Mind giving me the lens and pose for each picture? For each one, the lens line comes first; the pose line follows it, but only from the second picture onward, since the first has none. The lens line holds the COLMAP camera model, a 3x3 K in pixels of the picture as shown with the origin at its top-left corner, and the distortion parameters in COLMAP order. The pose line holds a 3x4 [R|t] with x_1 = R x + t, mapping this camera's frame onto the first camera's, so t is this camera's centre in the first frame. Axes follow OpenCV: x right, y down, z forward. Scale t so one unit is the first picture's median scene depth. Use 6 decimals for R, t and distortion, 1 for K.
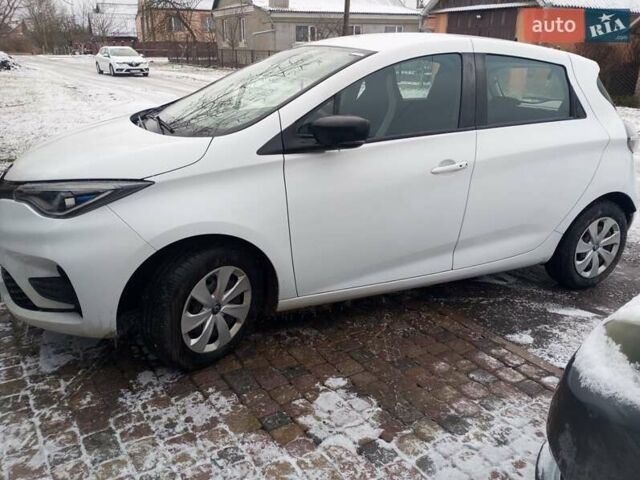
lens RADIAL K [[523.7, 0, 319.3], [0, 523.7, 249.9], [0, 0, 1]] dist [0.061888, -0.081280]
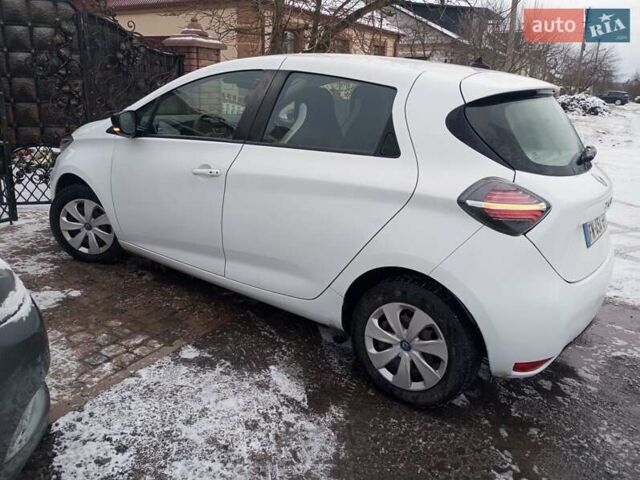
lens RADIAL K [[529.5, 0, 320.0], [0, 529.5, 240.0], [0, 0, 1]] dist [0.060235, -0.085370]
pose [[0.466180, 0.262844, -0.844742, 1.521125], [-0.333795, 0.936531, 0.107196, -0.255343], [0.819303, 0.231998, 0.524328, 0.756565]]
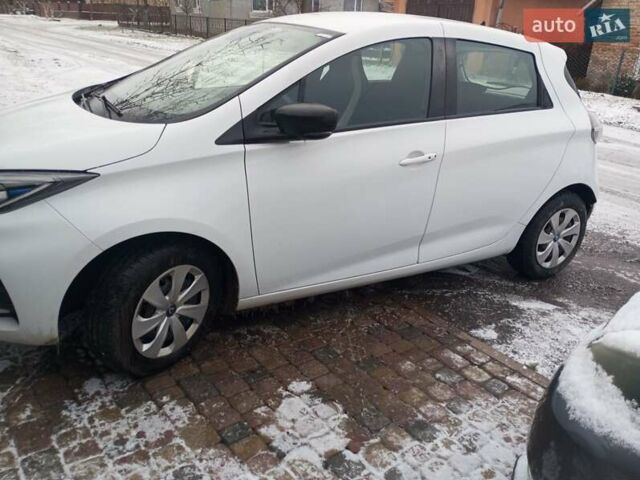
lens RADIAL K [[520.4, 0, 318.7], [0, 520.4, 248.2], [0, 0, 1]] dist [0.069429, -0.088822]
pose [[0.996641, 0.004190, 0.081792, -0.012547], [-0.008056, 0.998863, 0.046993, -0.043379], [-0.081502, -0.047494, 0.995541, 0.065554]]
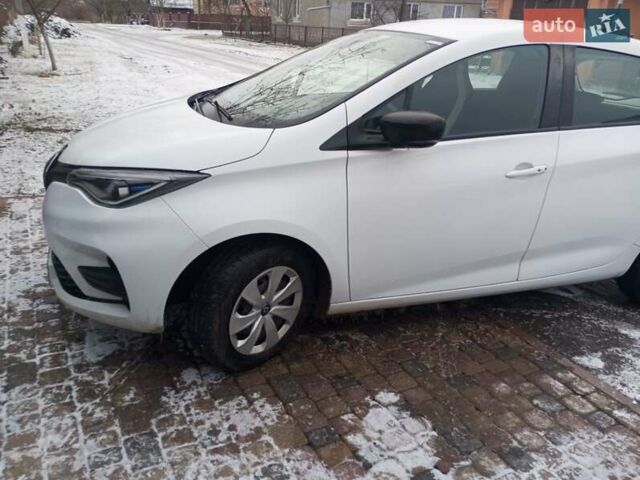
lens RADIAL K [[520.4, 0, 318.7], [0, 520.4, 248.2], [0, 0, 1]] dist [0.069429, -0.088822]
pose [[0.995100, 0.065665, -0.073913, -0.038555], [-0.062892, 0.997248, 0.039245, -0.042340], [0.076286, -0.034404, 0.996492, 0.070428]]
